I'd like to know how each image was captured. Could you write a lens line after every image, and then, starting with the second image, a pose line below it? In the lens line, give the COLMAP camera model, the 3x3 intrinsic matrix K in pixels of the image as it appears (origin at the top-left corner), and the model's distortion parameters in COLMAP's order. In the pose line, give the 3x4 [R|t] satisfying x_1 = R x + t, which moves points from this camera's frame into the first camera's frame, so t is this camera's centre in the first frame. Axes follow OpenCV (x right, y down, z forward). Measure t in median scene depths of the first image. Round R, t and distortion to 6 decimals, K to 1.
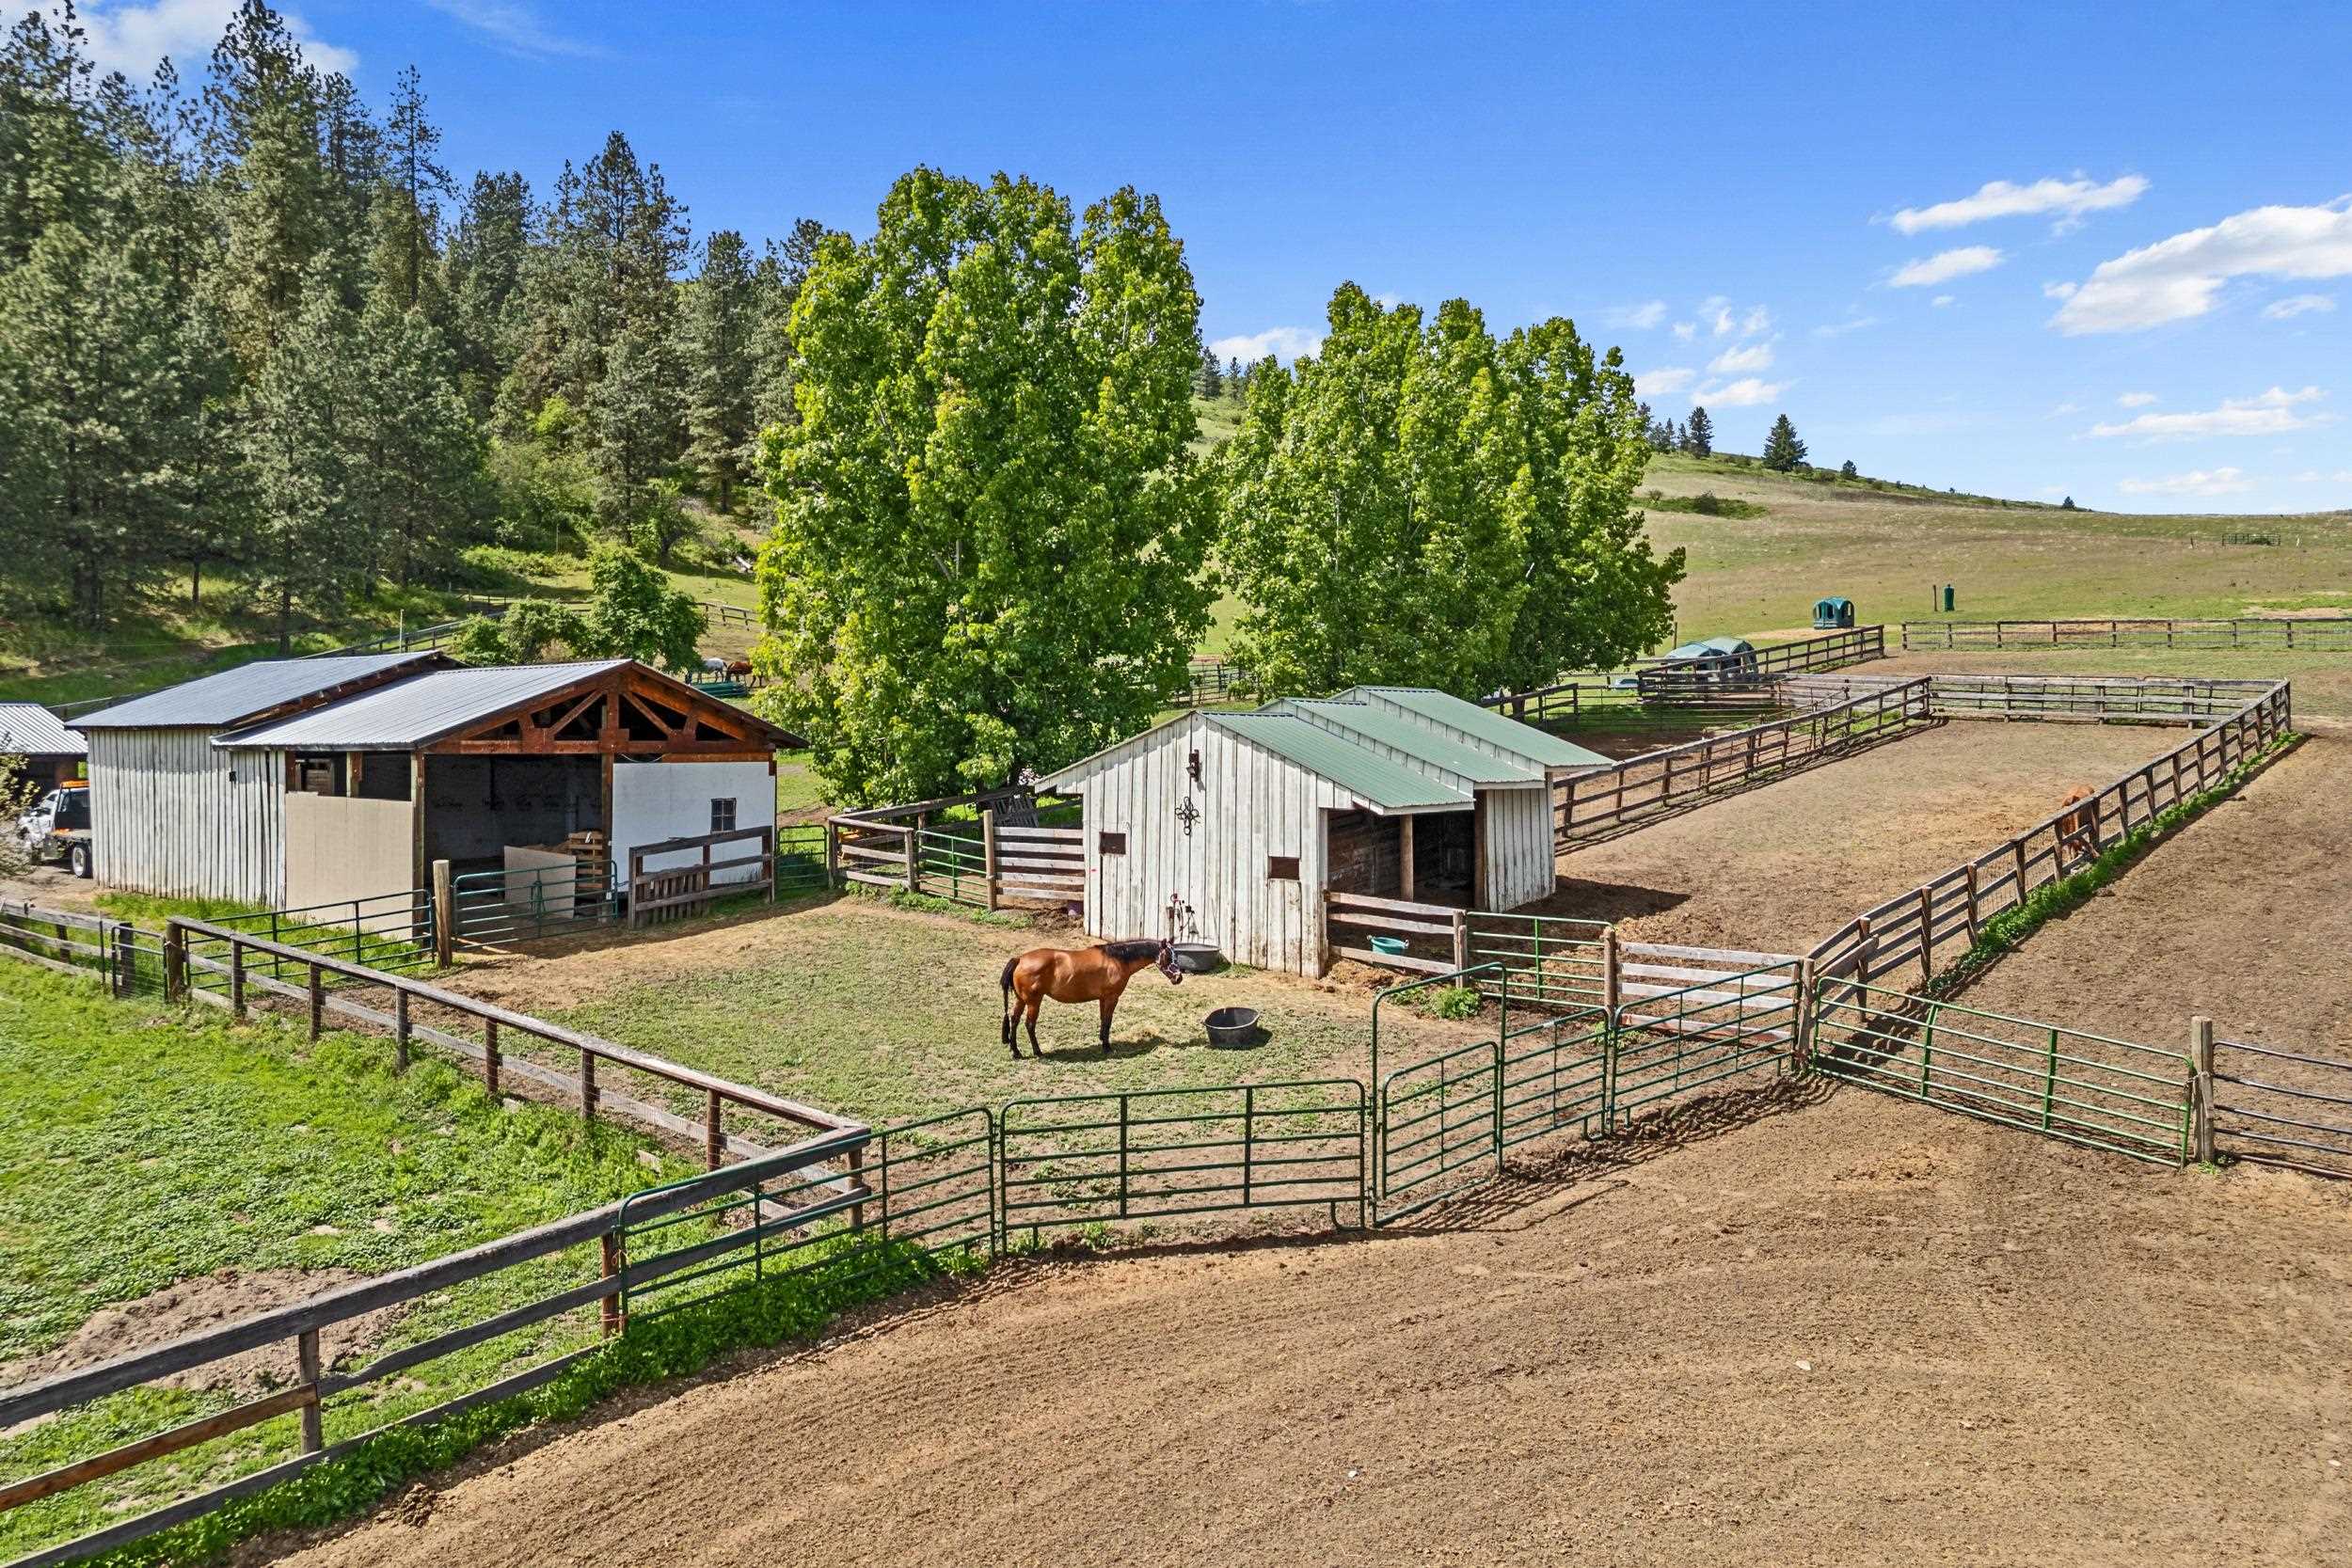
lens RADIAL K [[1643.7, 0, 1182.8], [0, 1643.7, 730.4], [0, 0, 1]] dist [0.090834, -0.097569]
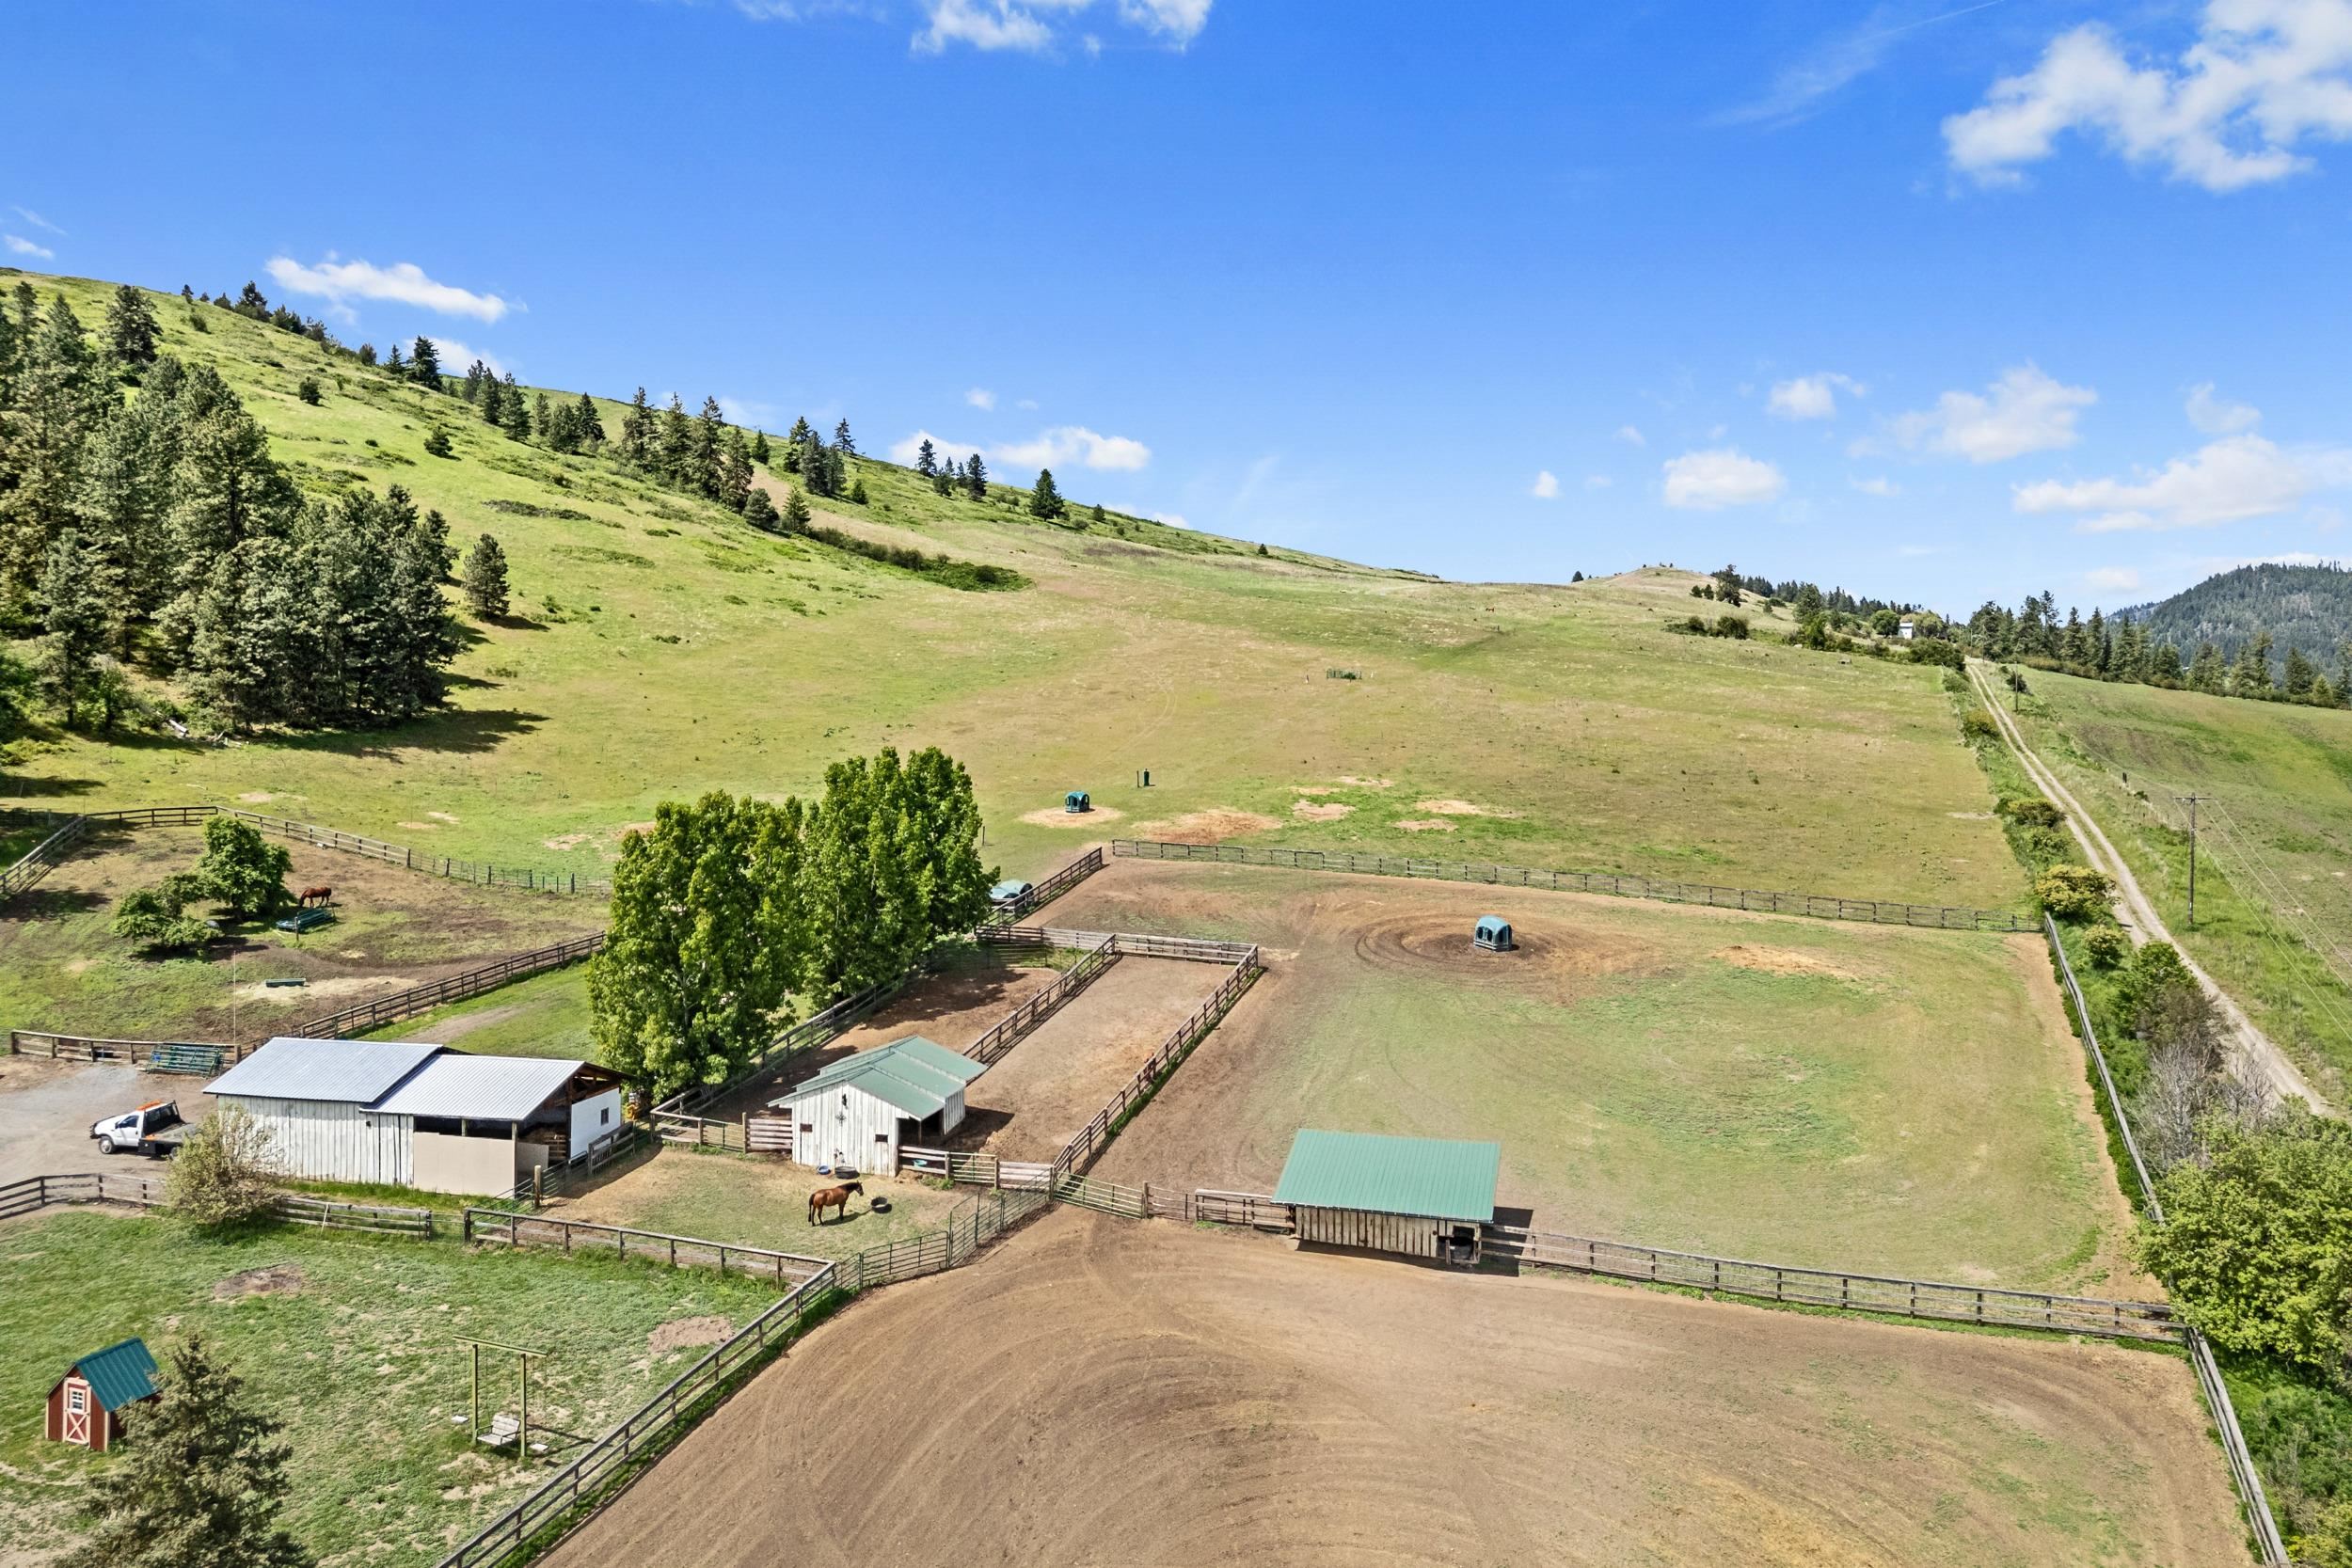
lens RADIAL K [[1643.7, 0, 1182.8], [0, 1643.7, 730.4], [0, 0, 1]] dist [0.090834, -0.097569]
pose [[0.909092, -0.004465, 0.416571, -0.591918], [-0.003768, 0.999814, 0.018940, -0.612110], [-0.416578, -0.018788, 0.908906, -1.624778]]
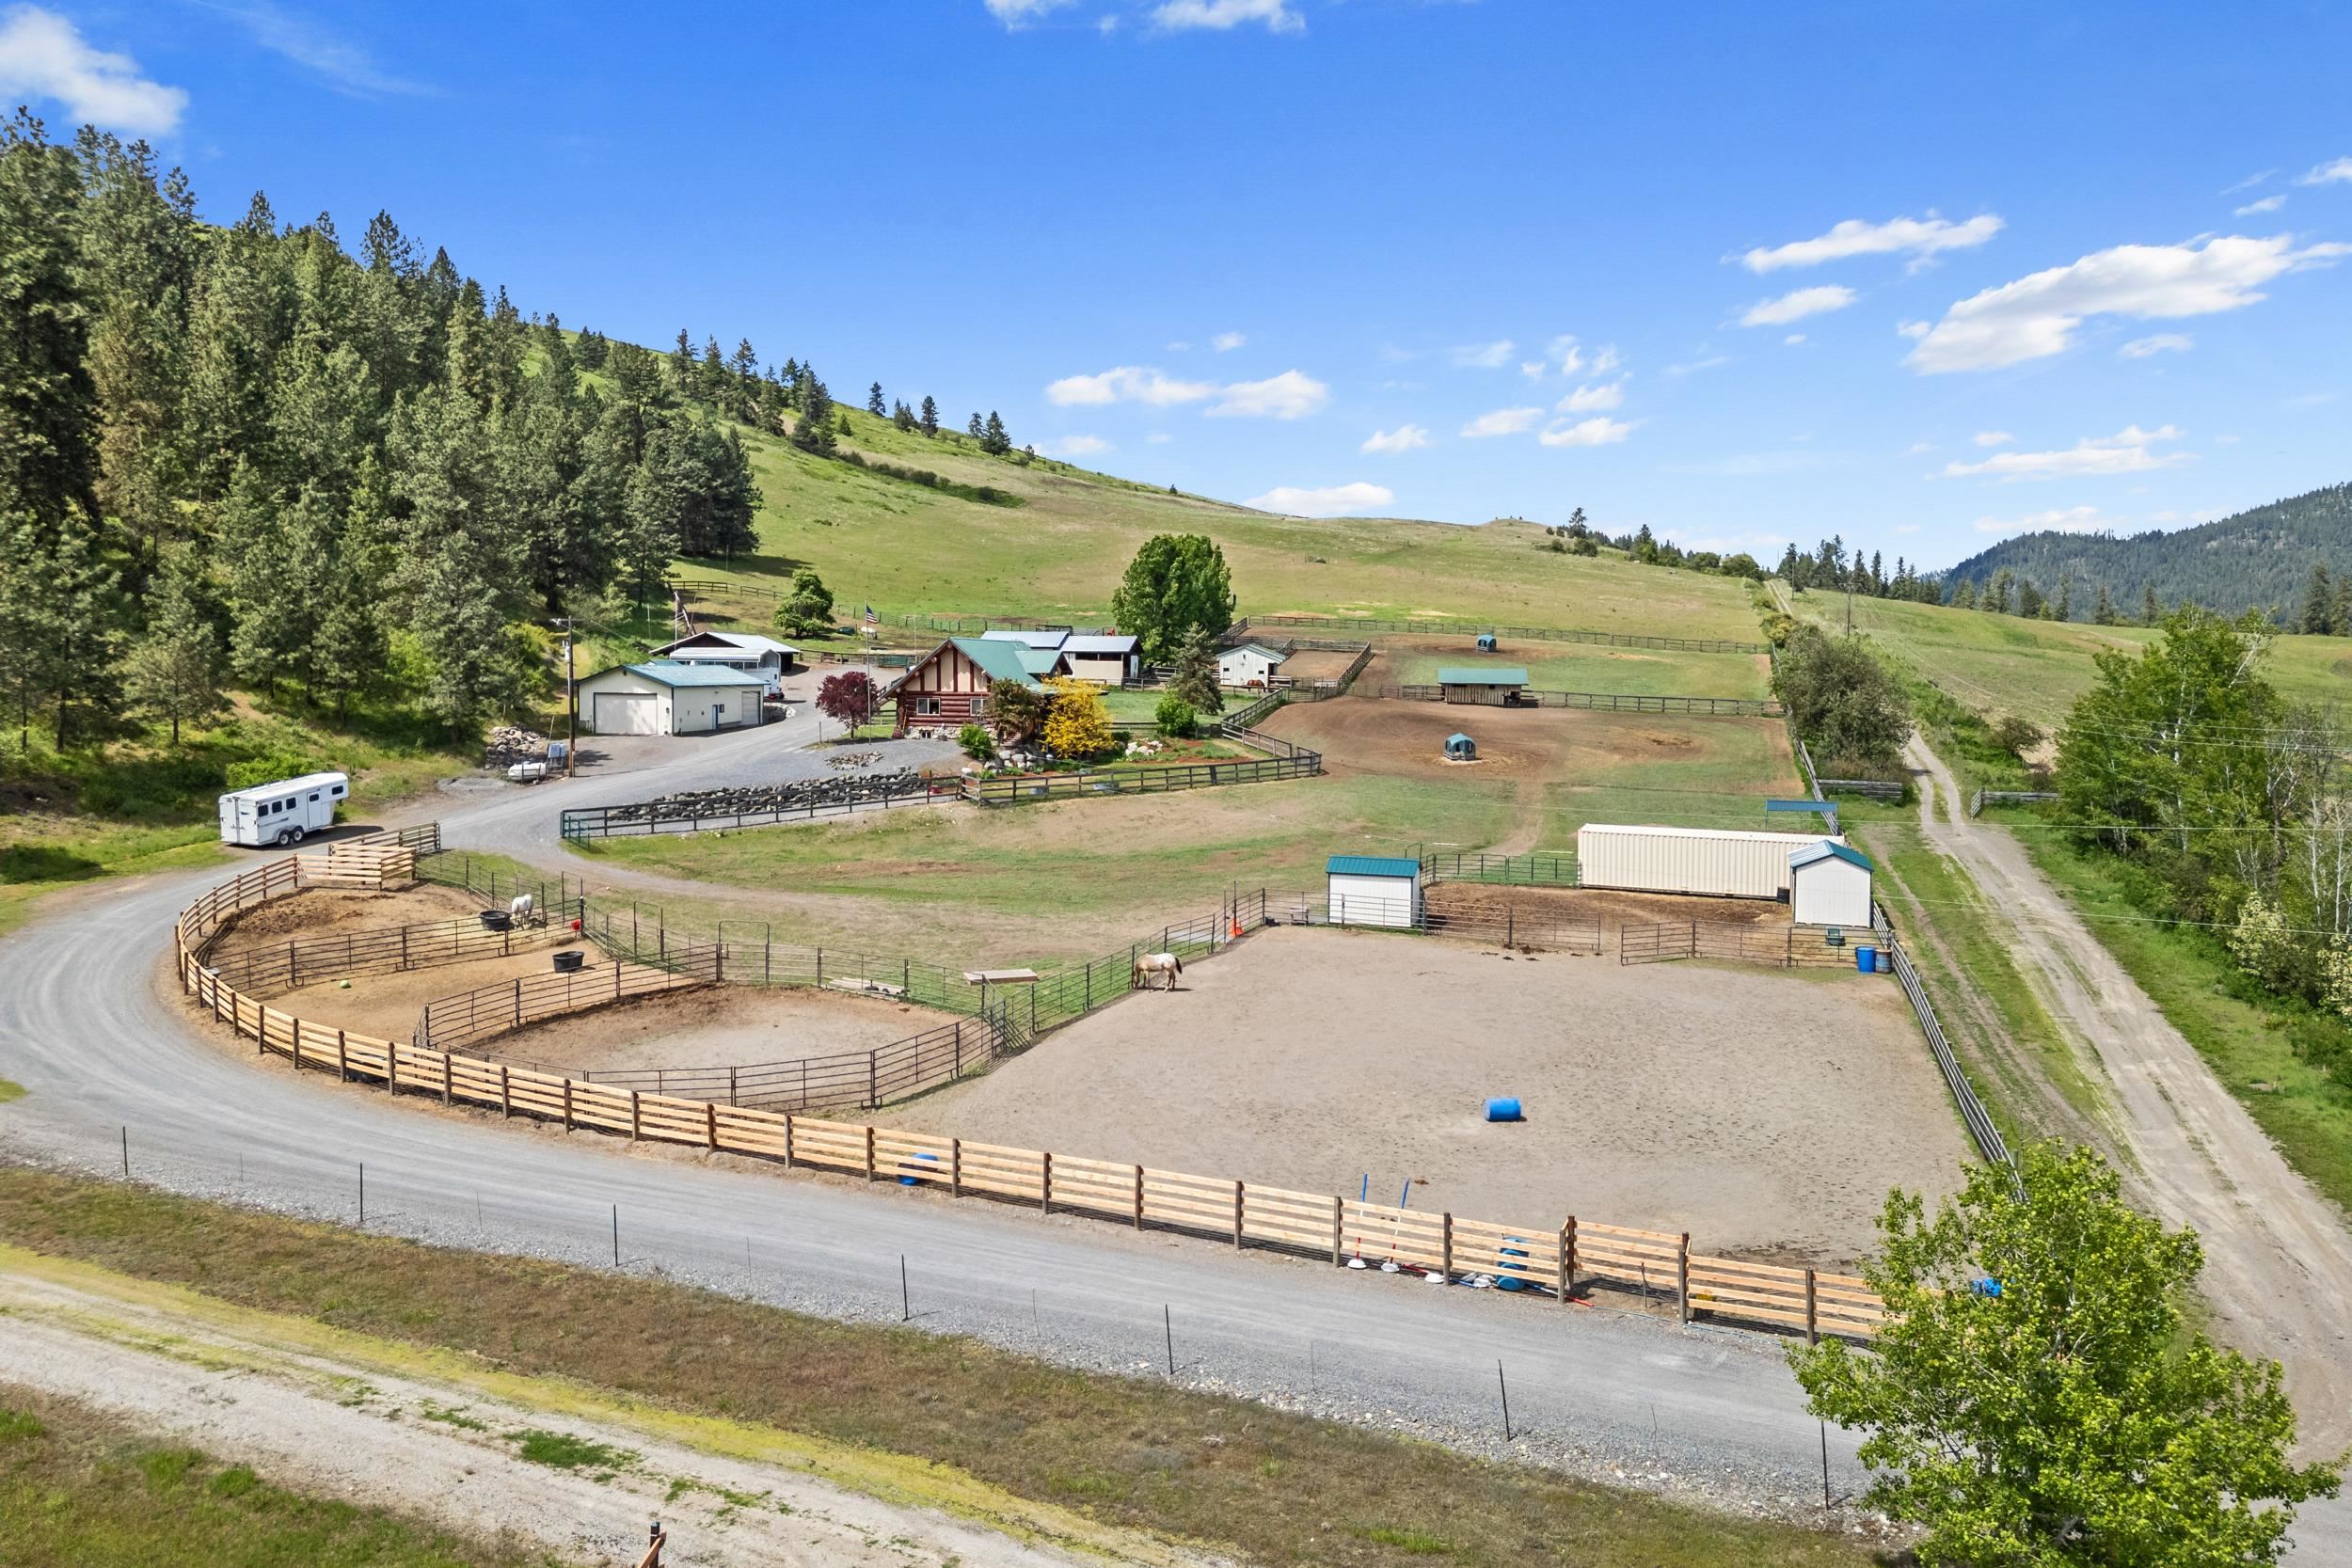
lens RADIAL K [[1643.7, 0, 1182.8], [0, 1643.7, 730.4], [0, 0, 1]] dist [0.090834, -0.097569]
pose [[0.867046, -0.009609, 0.498135, -3.170346], [-0.014396, 0.998913, 0.044326, 0.027665], [-0.498020, -0.045604, 0.865965, -4.128629]]
